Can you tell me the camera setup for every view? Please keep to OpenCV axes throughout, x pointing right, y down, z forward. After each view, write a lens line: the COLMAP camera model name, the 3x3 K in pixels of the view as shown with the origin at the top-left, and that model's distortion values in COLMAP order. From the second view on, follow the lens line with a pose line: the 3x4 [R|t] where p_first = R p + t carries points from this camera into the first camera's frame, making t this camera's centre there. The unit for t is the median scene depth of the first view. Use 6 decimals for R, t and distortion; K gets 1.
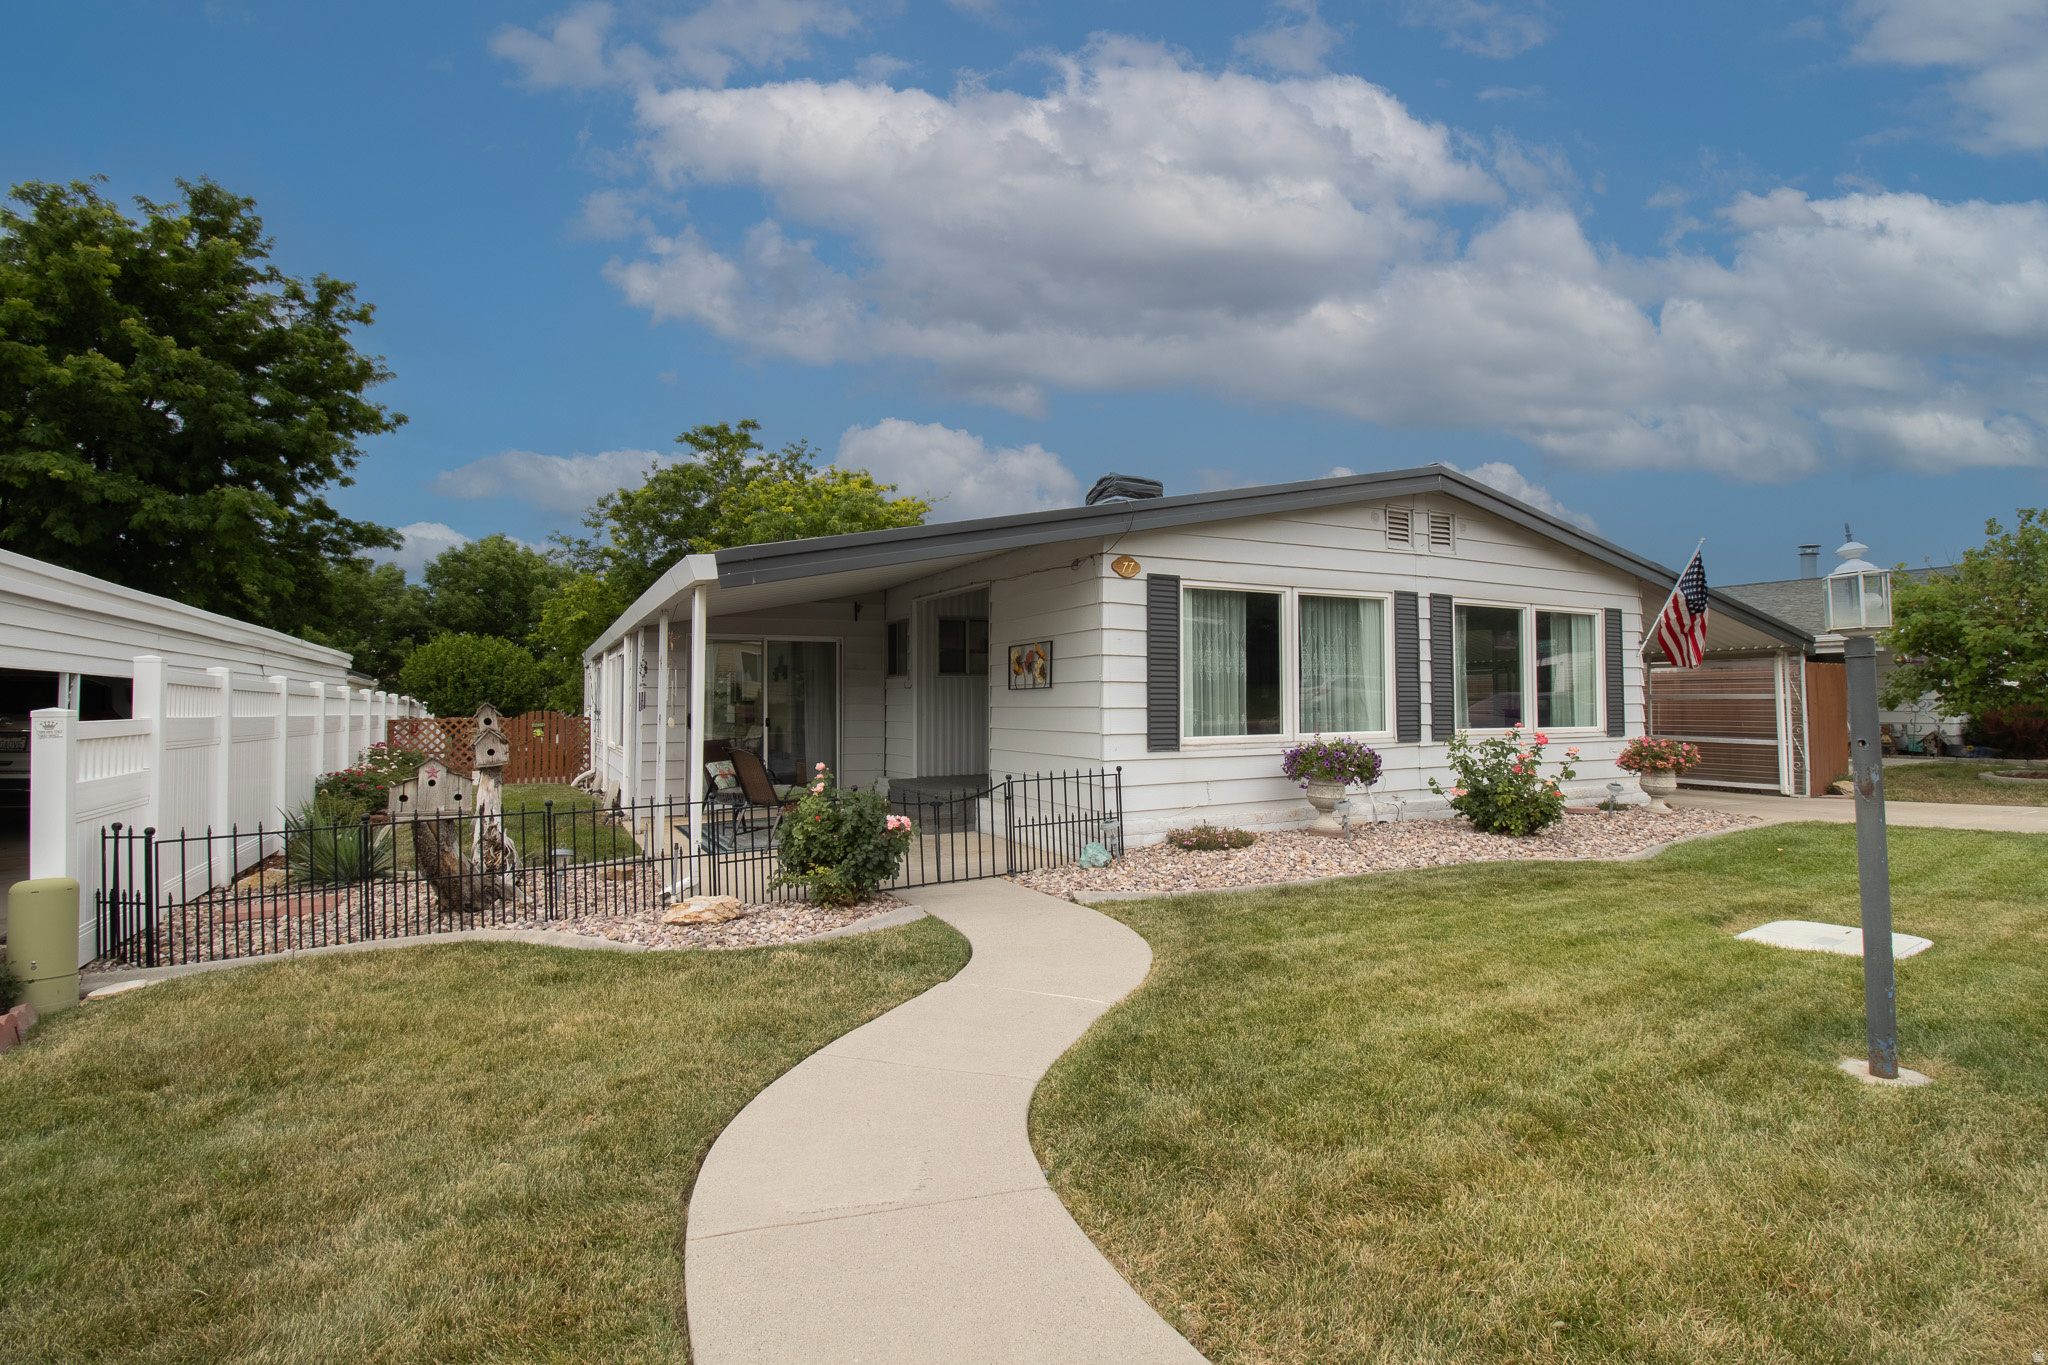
lens RADIAL K [[929.8, 0, 1034.9], [0, 929.8, 668.5], [0, 0, 1]] dist [-0.001410, -0.013384]
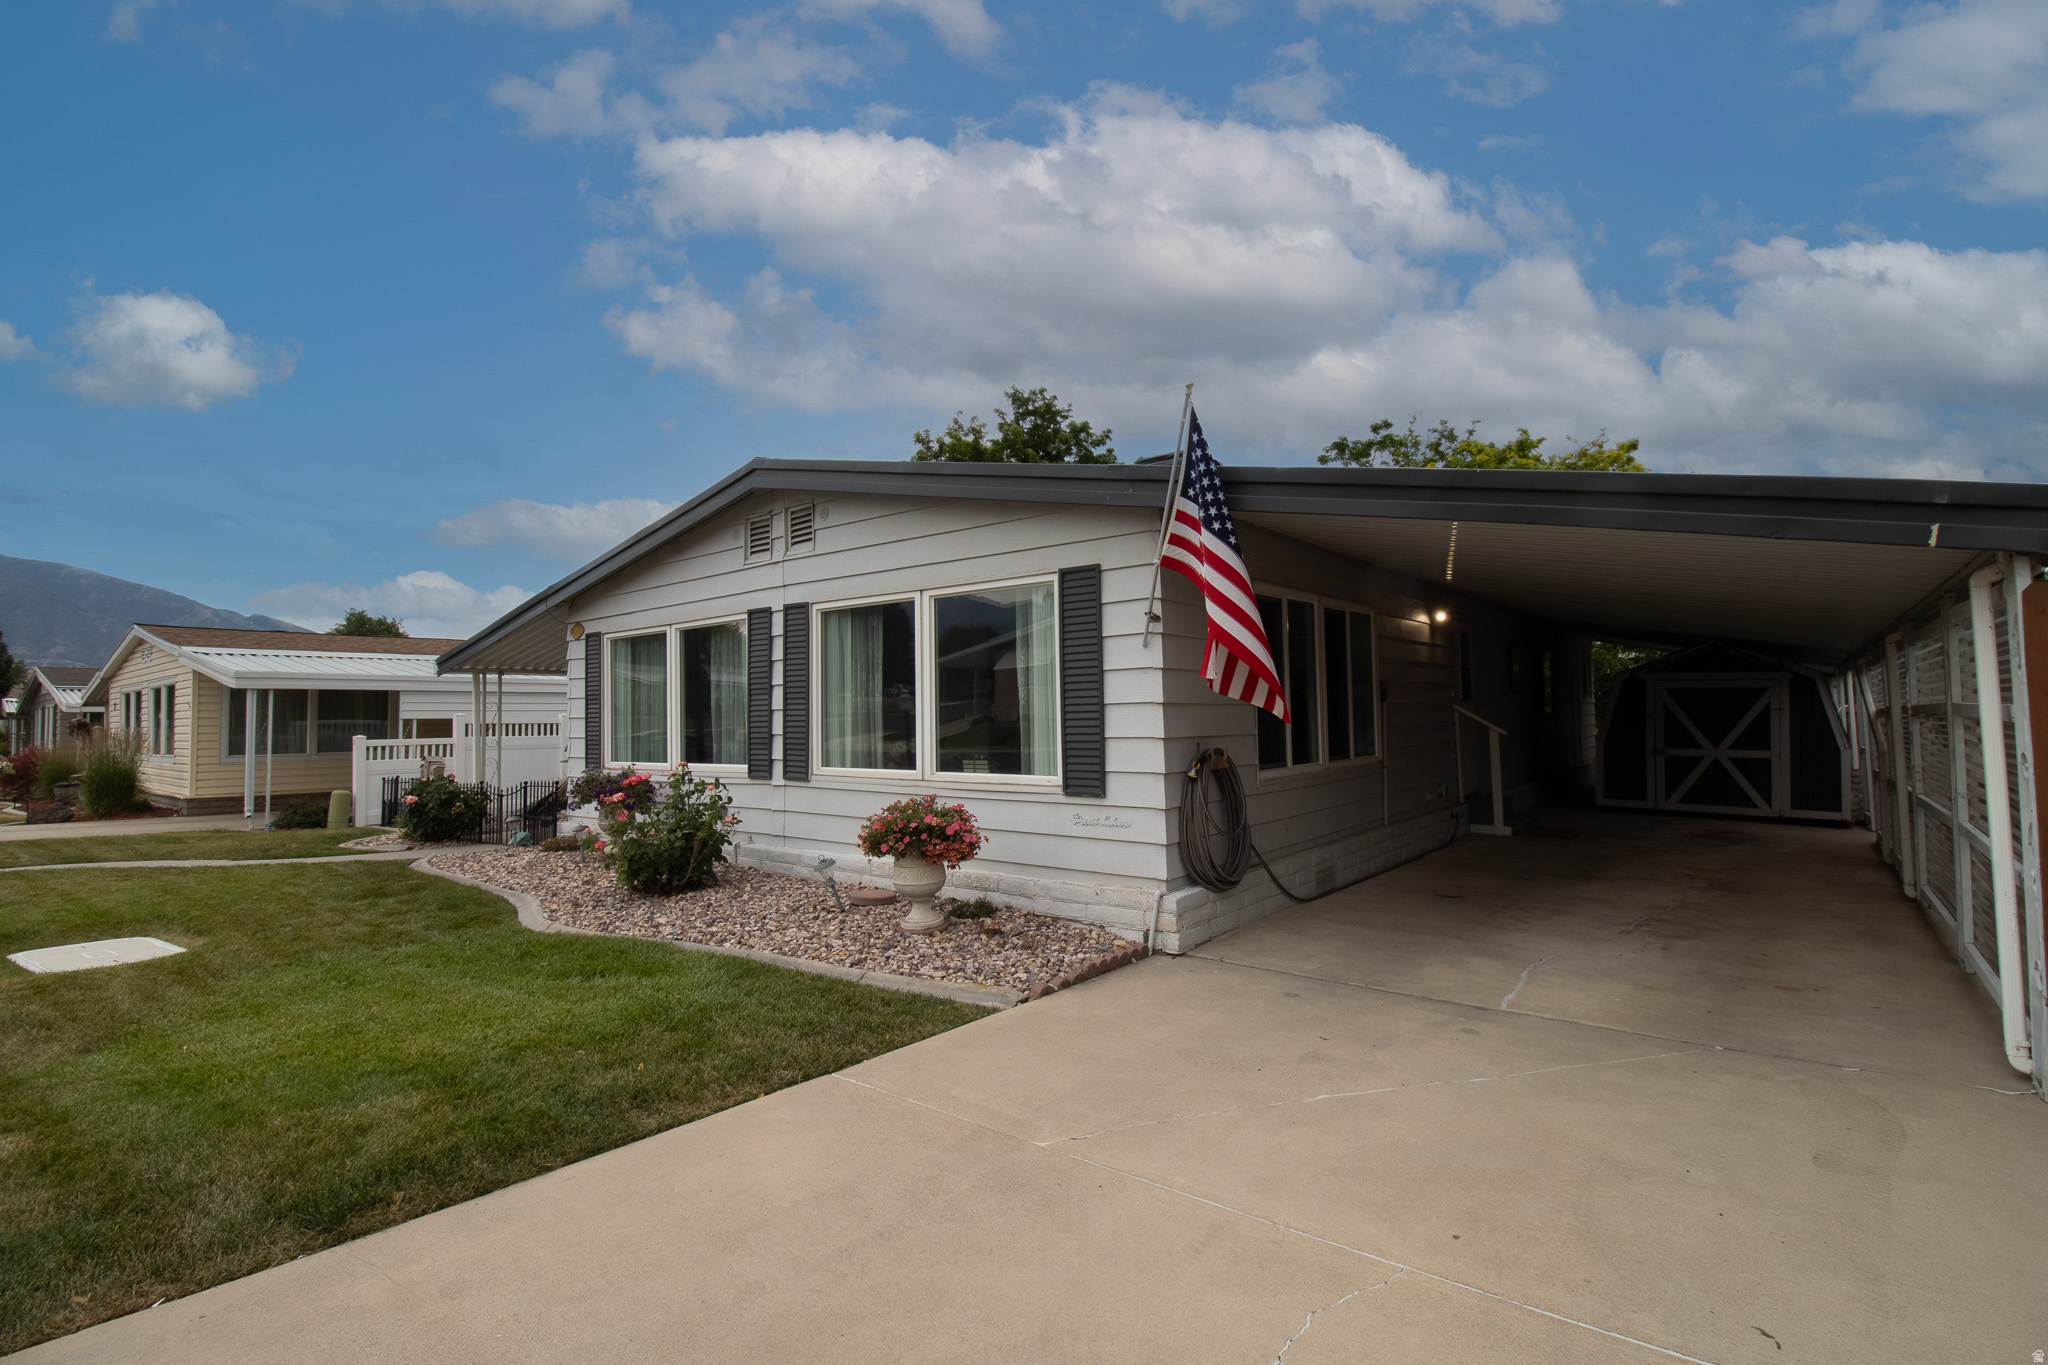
lens RADIAL K [[929.8, 0, 1034.9], [0, 929.8, 668.5], [0, 0, 1]] dist [-0.001410, -0.013384]
pose [[0.417745, -0.052666, -0.907037, 1.299898], [0.045547, 0.998277, -0.036987, 0.018618], [0.907422, -0.025862, 0.419424, 0.858448]]
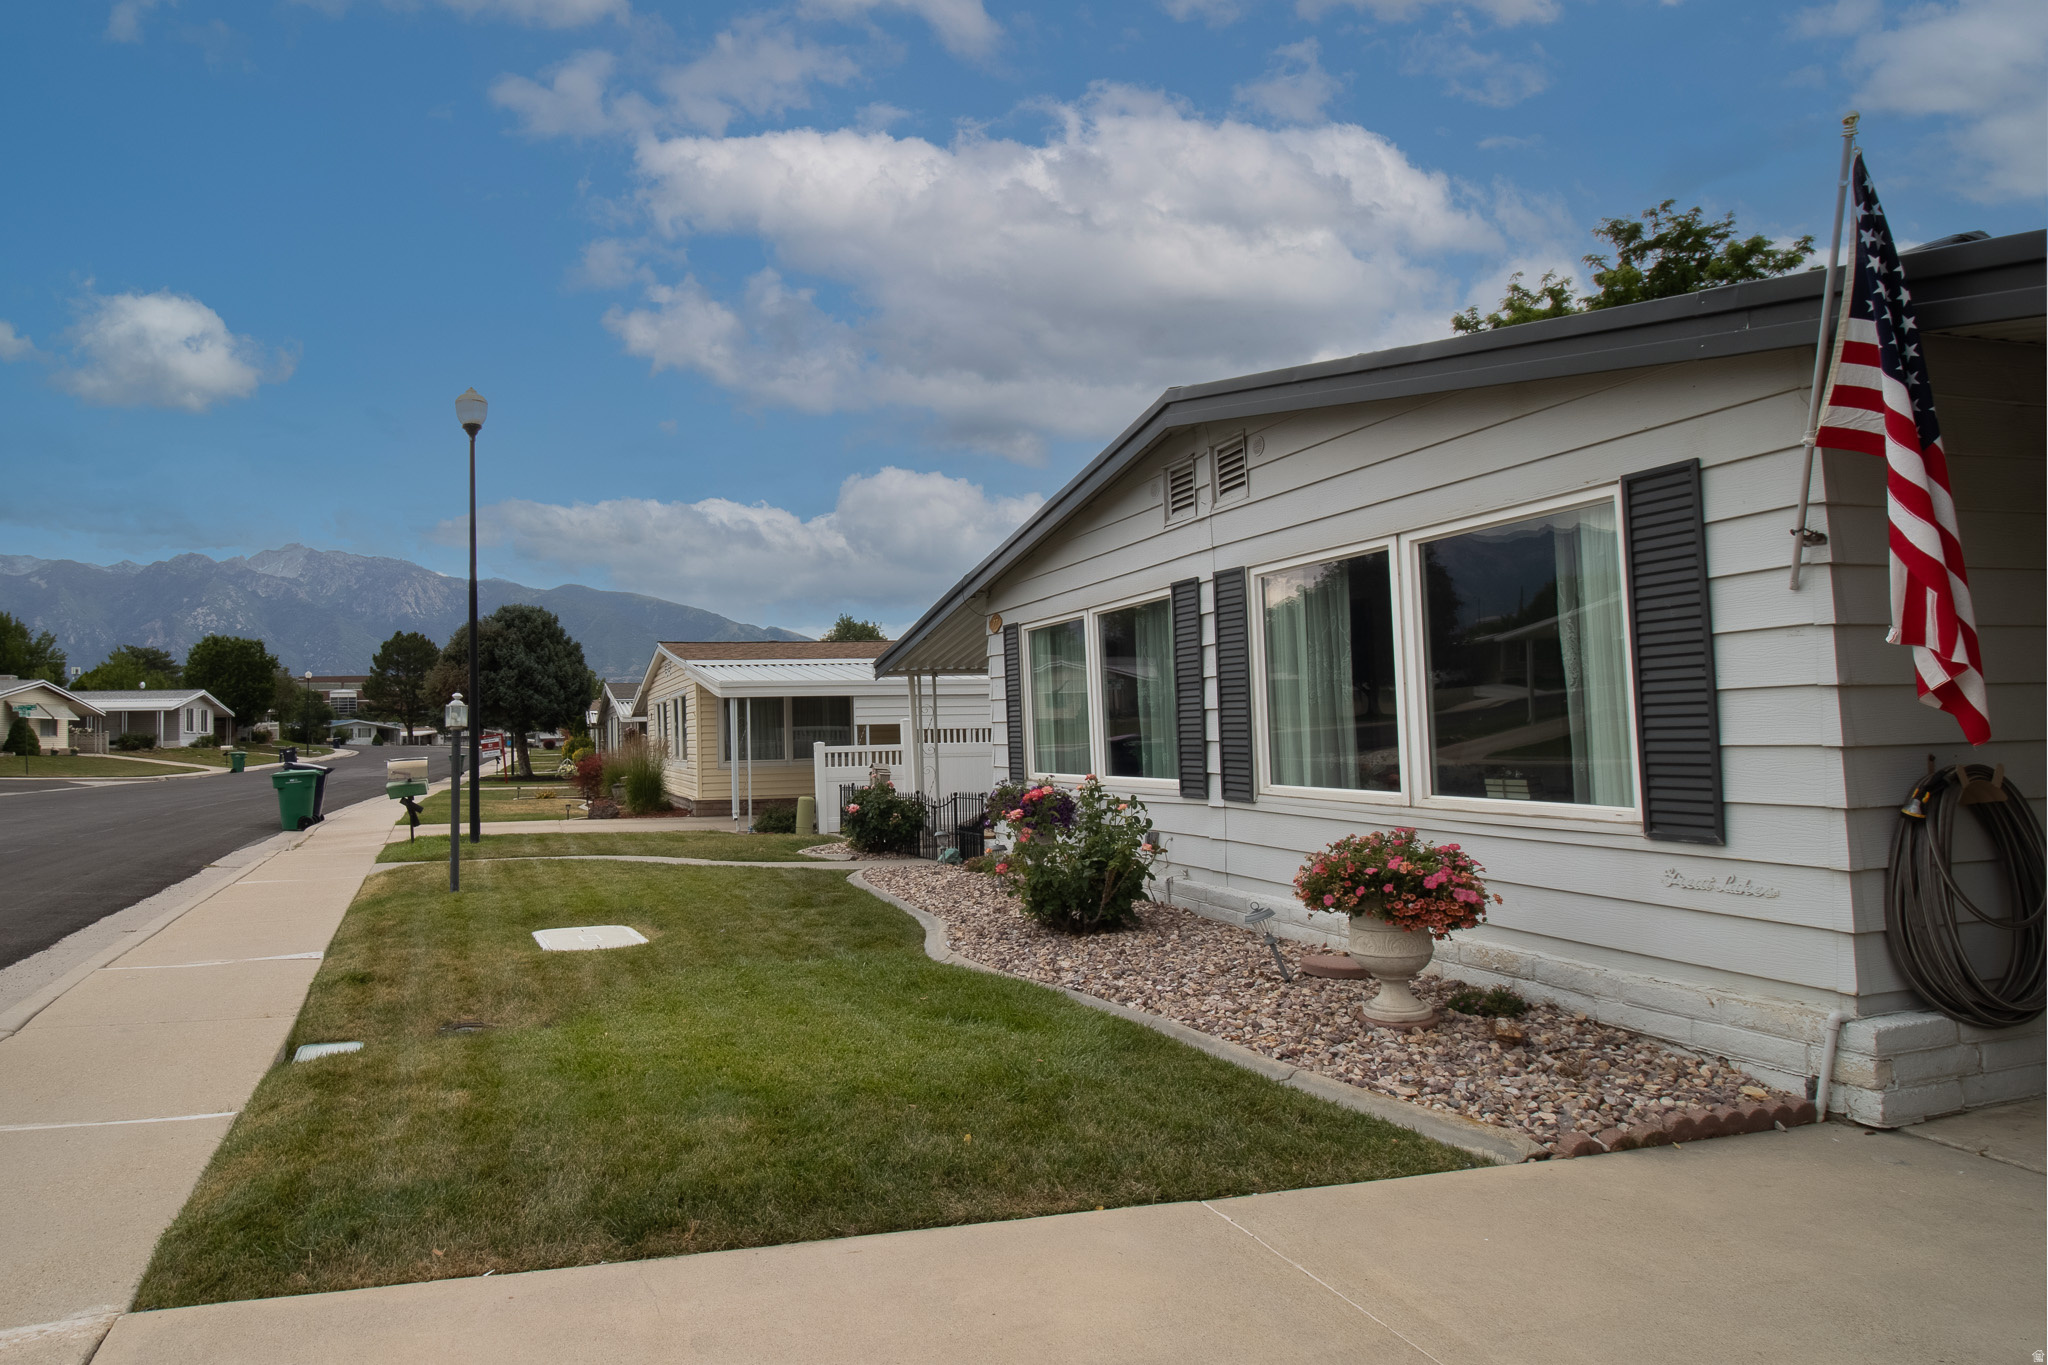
lens RADIAL K [[1146.6, 0, 818.6], [0, 1146.6, 671.1], [0, 0, 1]] dist [0.000082, -0.016141]
pose [[-0.227036, -0.047310, -0.972737, 1.281339], [0.056652, 0.996486, -0.061687, 0.021695], [0.972237, -0.069113, -0.223558, 0.913716]]
